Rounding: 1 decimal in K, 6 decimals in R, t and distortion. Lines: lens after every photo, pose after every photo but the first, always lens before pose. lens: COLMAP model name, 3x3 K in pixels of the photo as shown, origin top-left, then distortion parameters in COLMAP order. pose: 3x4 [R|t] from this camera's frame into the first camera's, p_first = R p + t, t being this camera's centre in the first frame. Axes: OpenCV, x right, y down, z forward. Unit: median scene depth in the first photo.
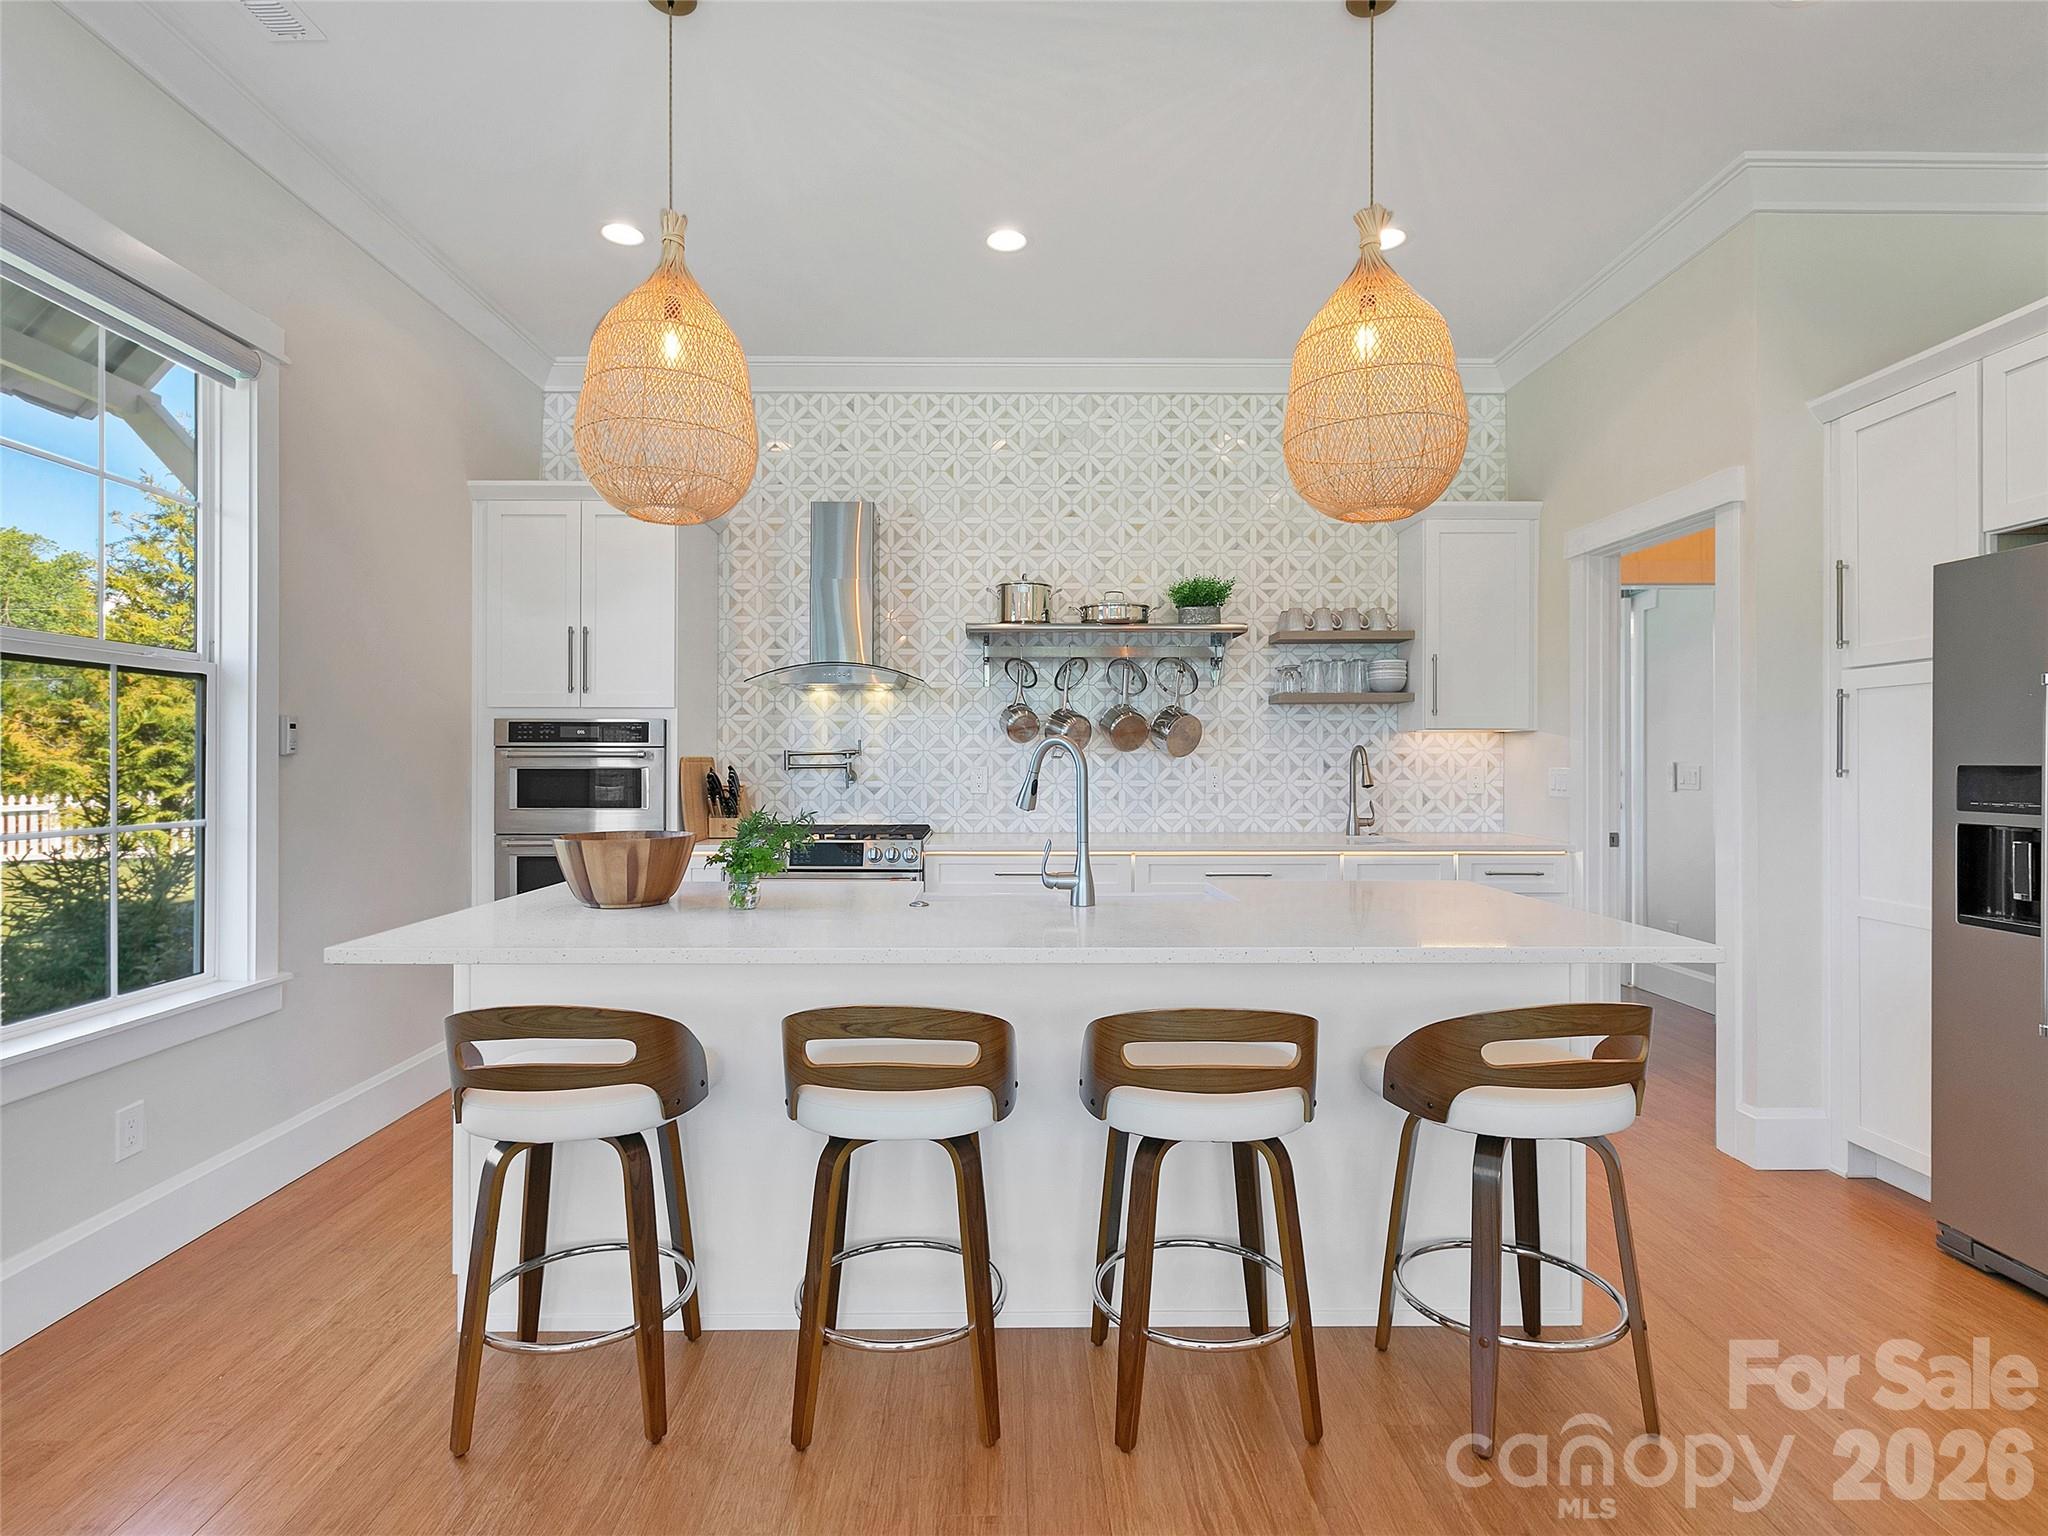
lens RADIAL K [[1054.8, 0, 1003.1], [0, 1054.8, 754.5], [0, 0, 1]] dist [0.000473, 0.003420]
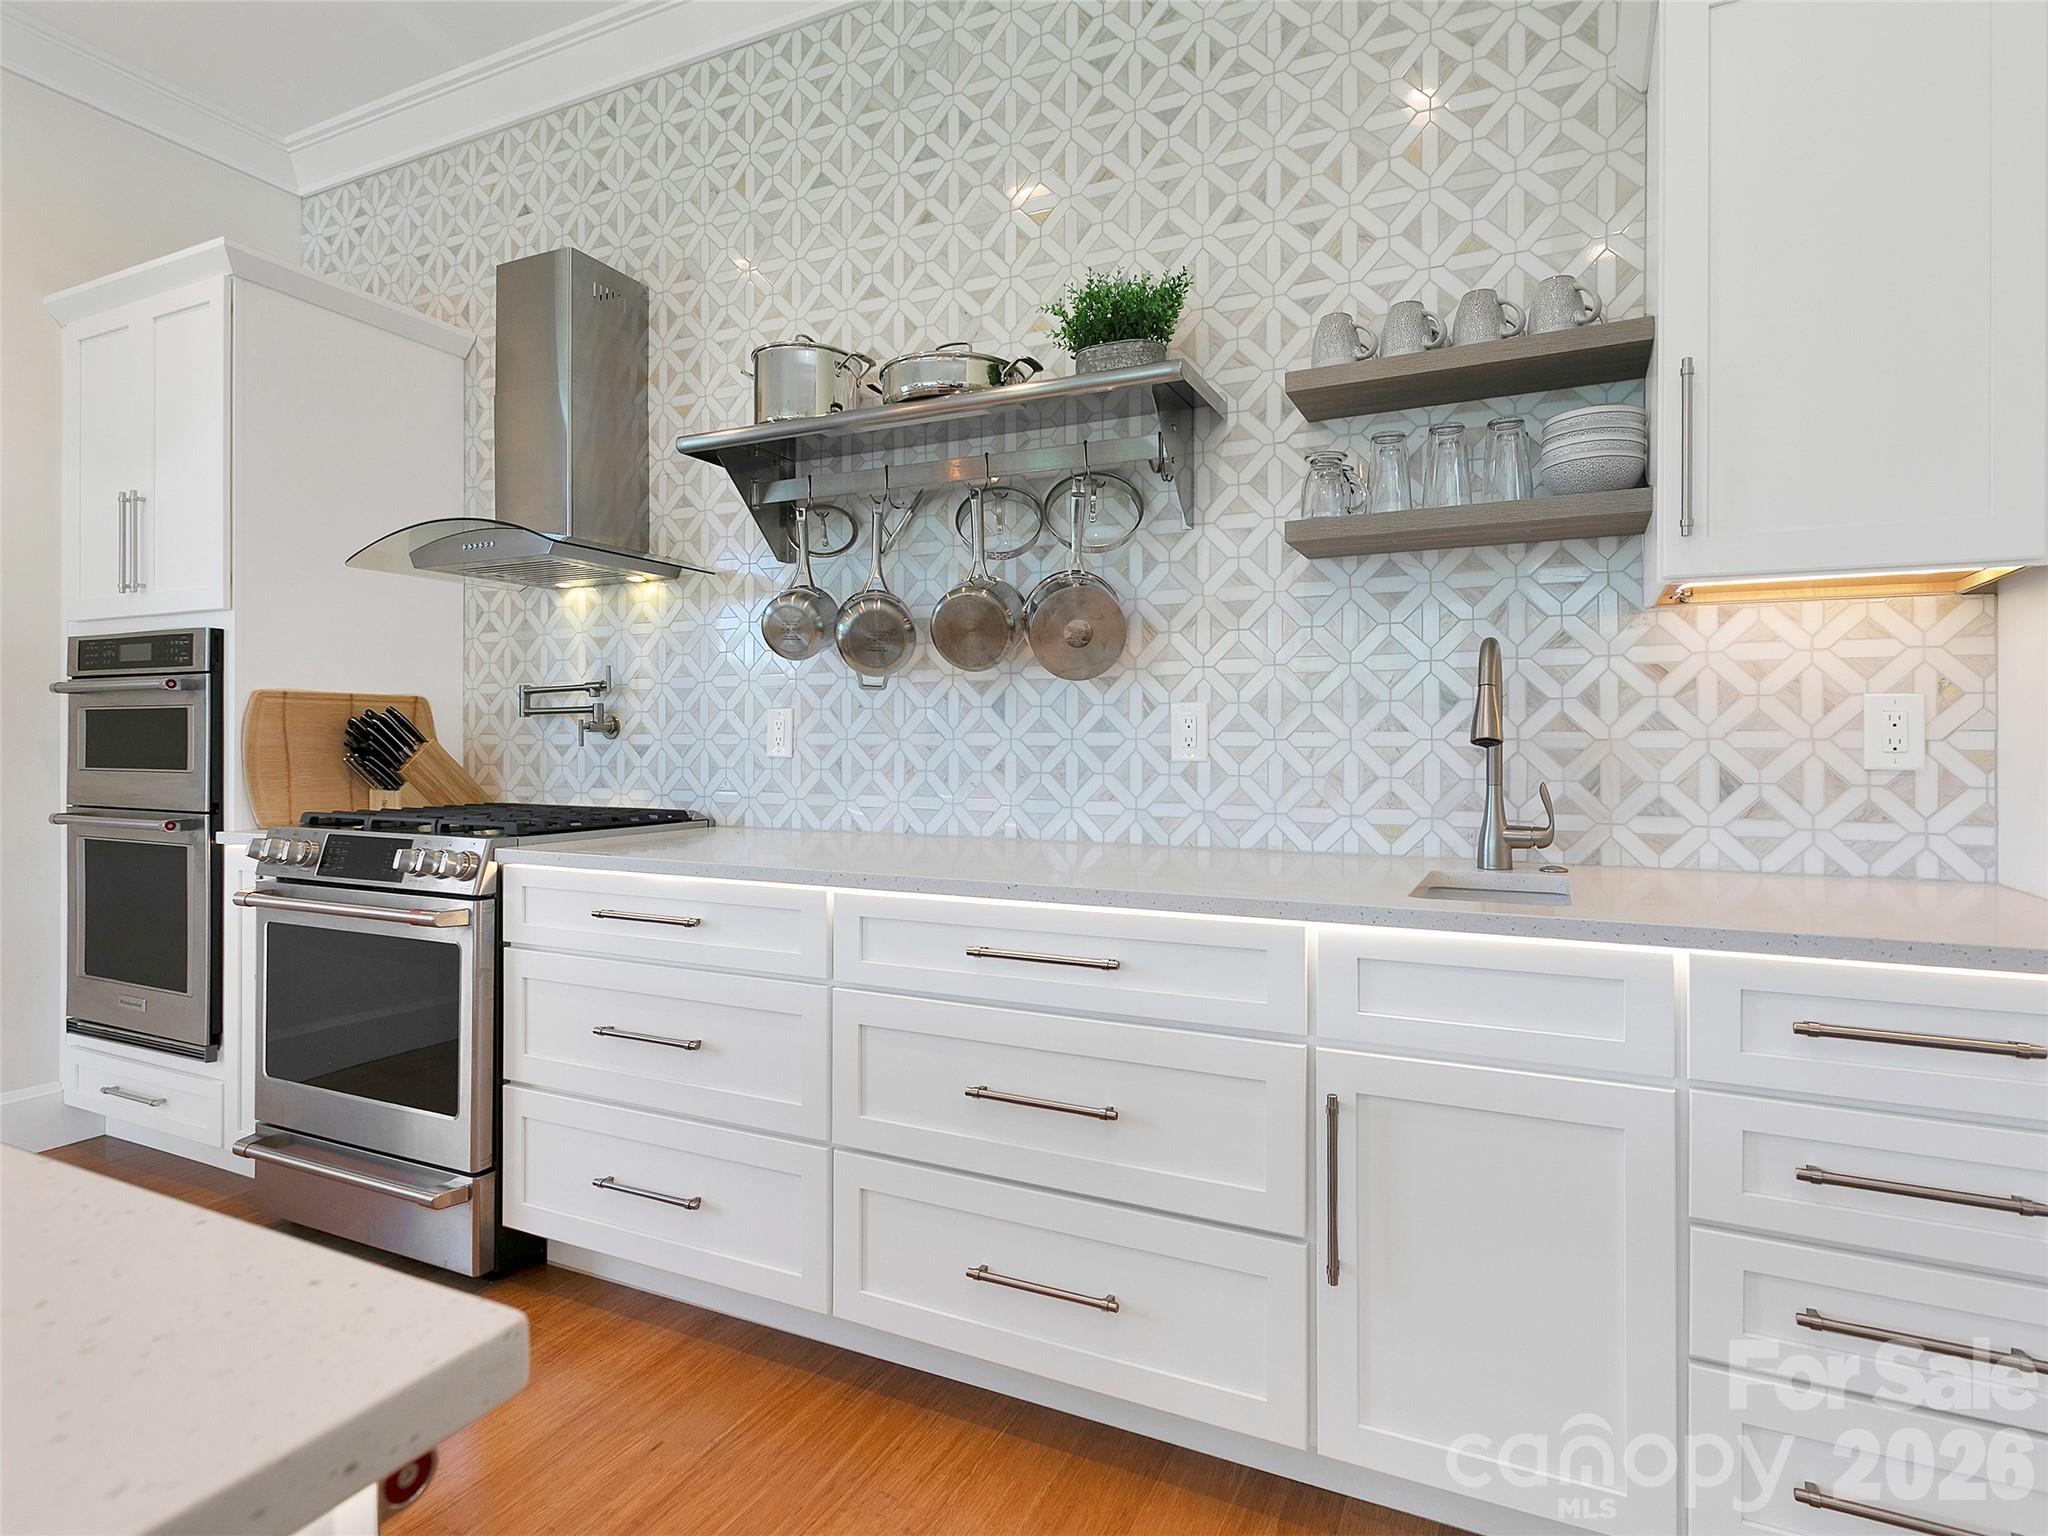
lens RADIAL K [[1054.8, 0, 1066.2], [0, 1054.8, 740.3], [0, 0, 1]] dist [0.000473, 0.003420]
pose [[0.906585, 0.001264, -0.422022, 0.346507], [-0.001110, 0.999999, 0.000609, 0.027521], [0.422022, -0.000084, 0.906585, 0.561530]]
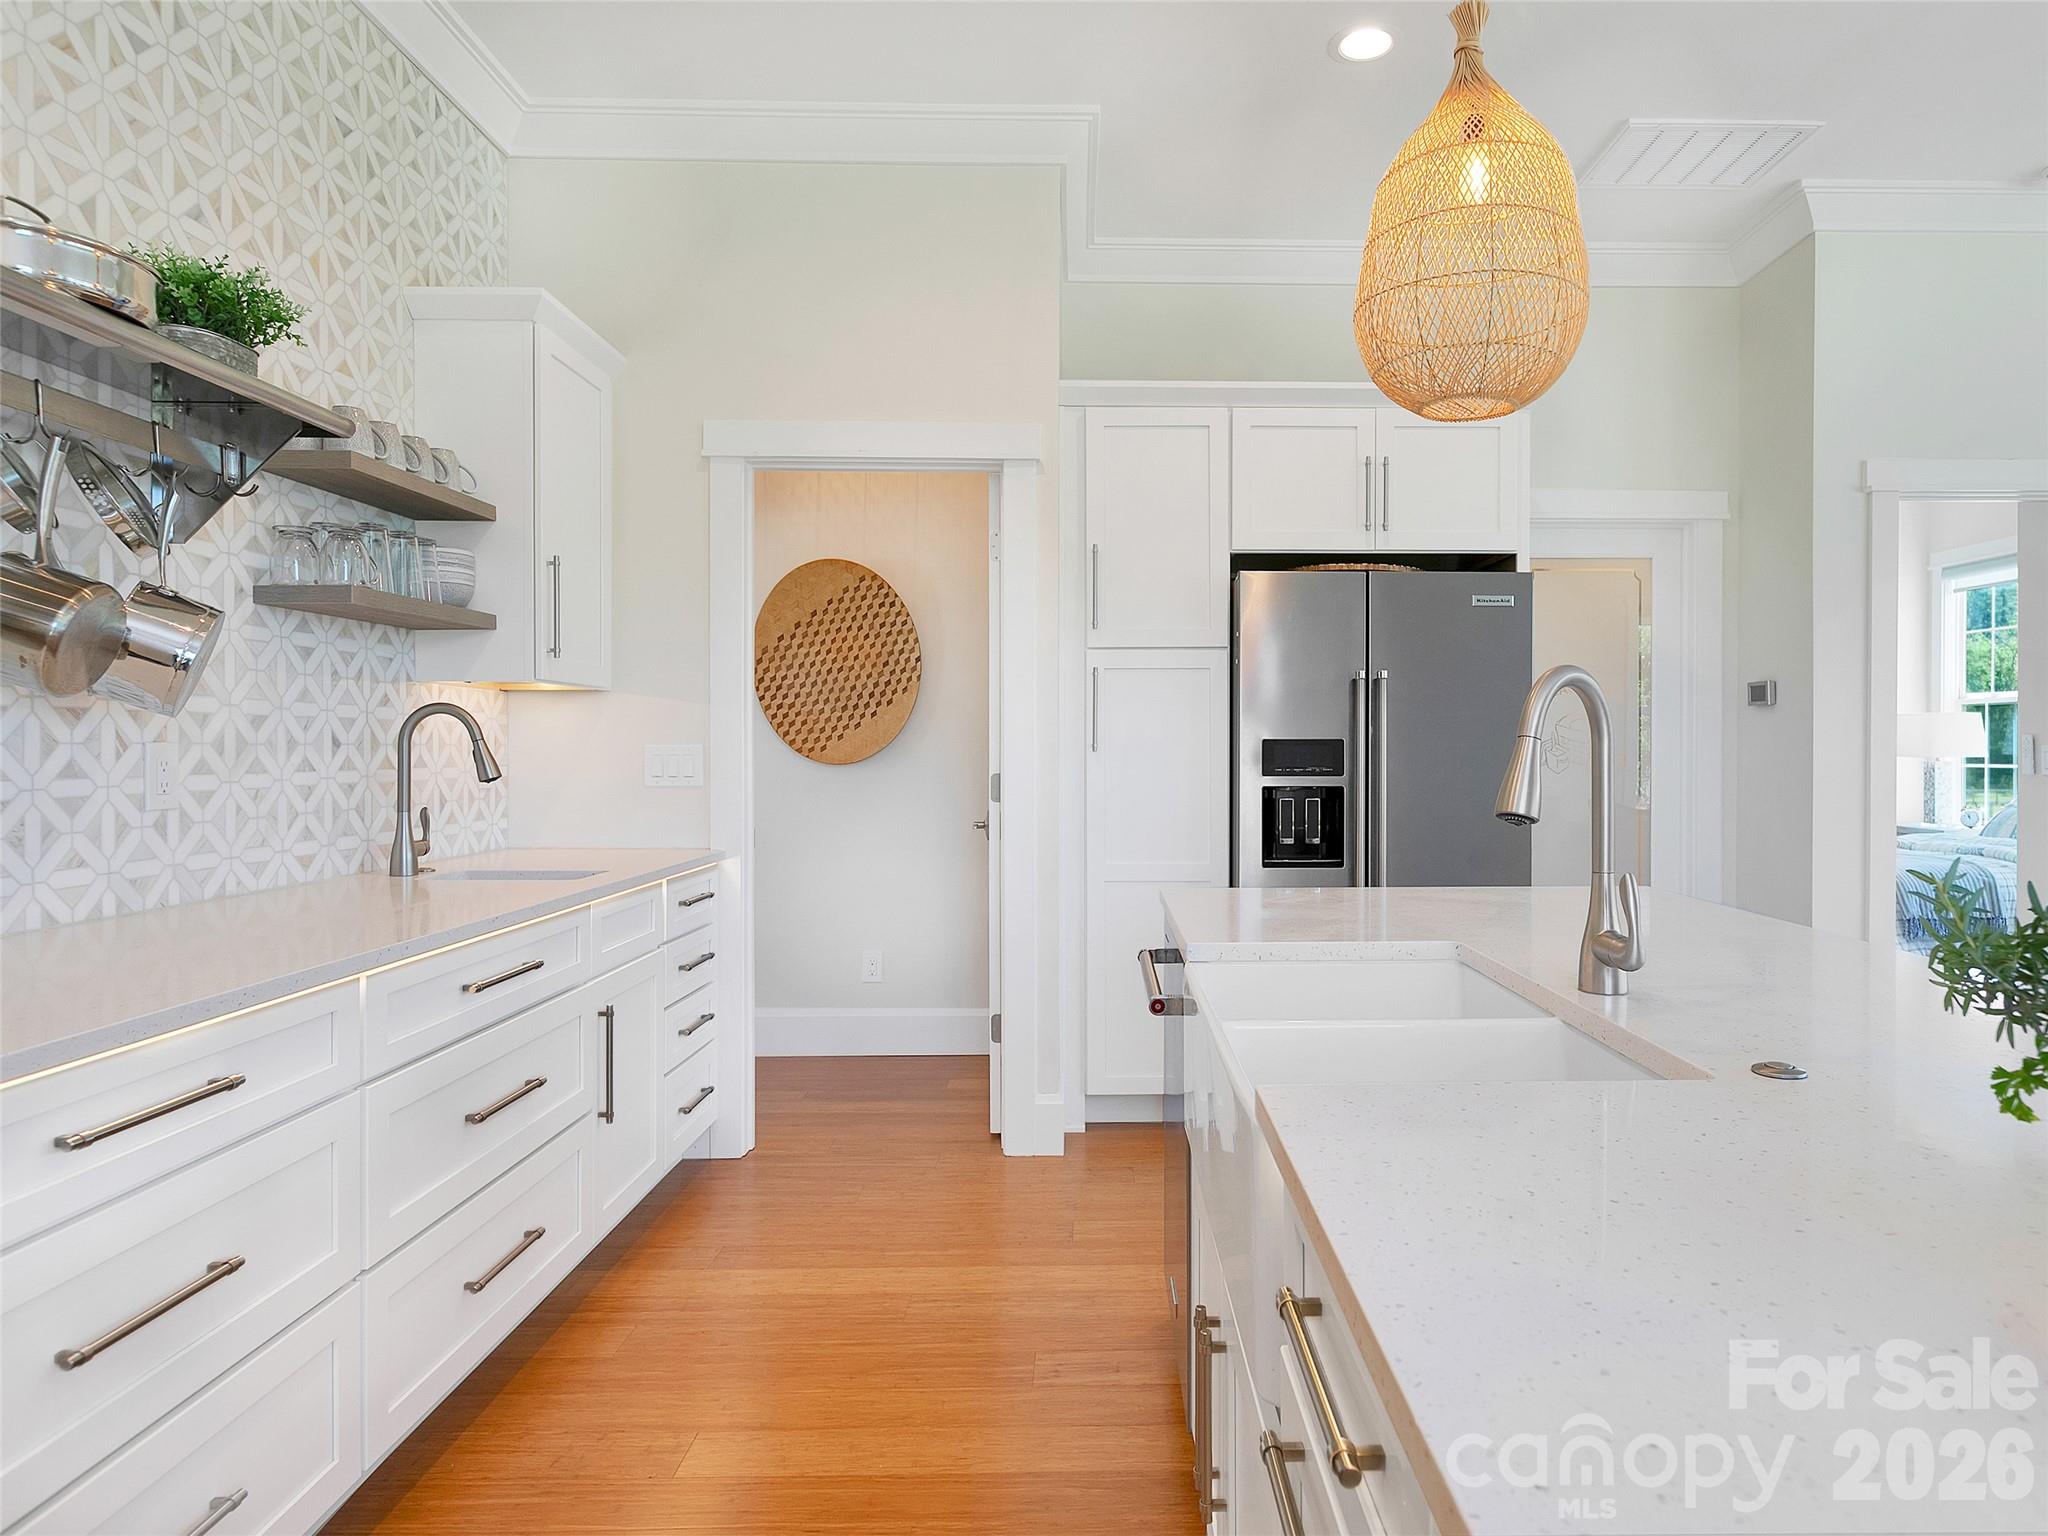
lens RADIAL K [[1219.3, 0, 1131.3], [0, 1219.3, 763.2], [0, 0, 1]] dist [-0.002721, 0.002026]
pose [[-0.026986, -0.012907, 0.999552, -0.272778], [-0.005068, 0.999906, 0.012775, 0.011364], [-0.999623, -0.004721, -0.027049, 0.645482]]
